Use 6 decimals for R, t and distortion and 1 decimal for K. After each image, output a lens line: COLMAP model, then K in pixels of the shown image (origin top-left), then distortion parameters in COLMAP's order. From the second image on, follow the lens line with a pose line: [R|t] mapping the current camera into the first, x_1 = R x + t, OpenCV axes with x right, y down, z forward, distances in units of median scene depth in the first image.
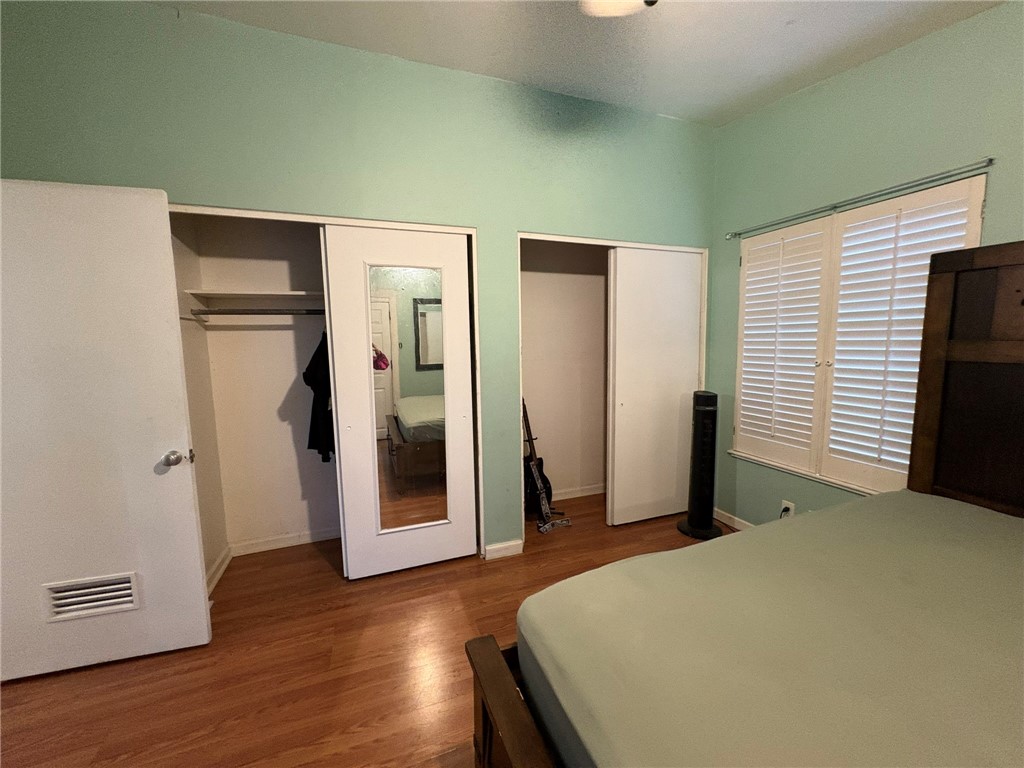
lens RADIAL K [[406.3, 0, 512.4], [0, 406.3, 384.8], [0, 0, 1]] dist [-0.001171, 0.000138]
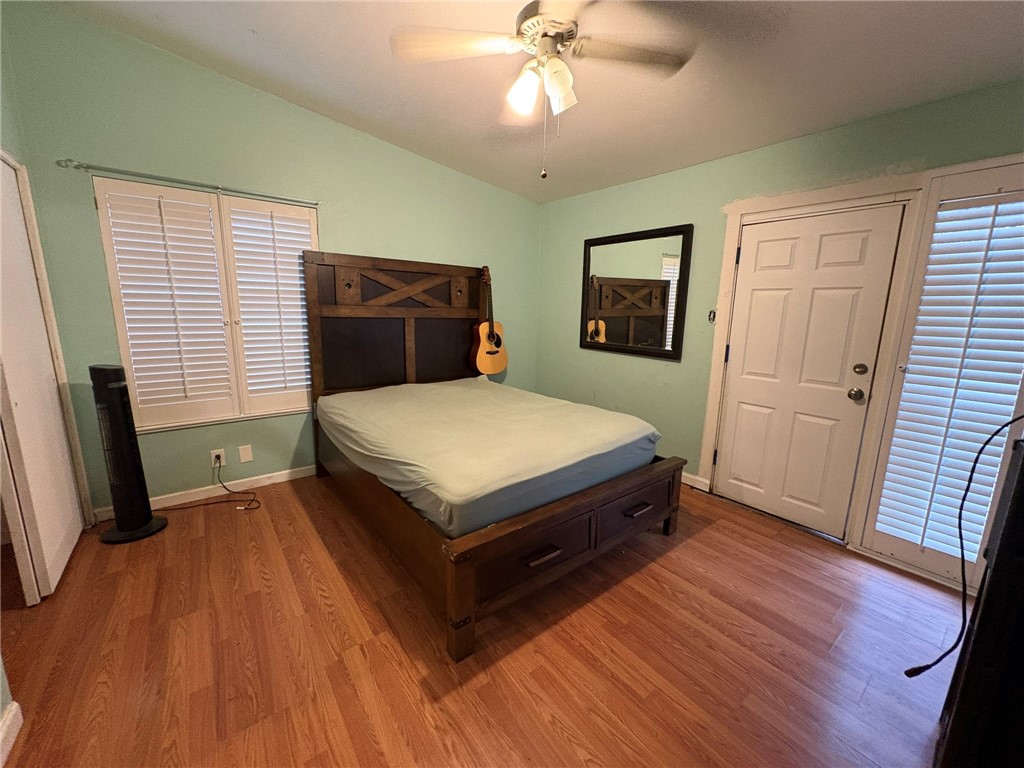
lens RADIAL K [[406.3, 0, 512.4], [0, 406.3, 383.8], [0, 0, 1]] dist [-0.001171, 0.000138]
pose [[-0.304000, -0.171281, 0.937148, -0.702441], [0.086865, 0.974624, 0.206309, -0.056581], [-0.948704, 0.144123, -0.281408, 0.636129]]
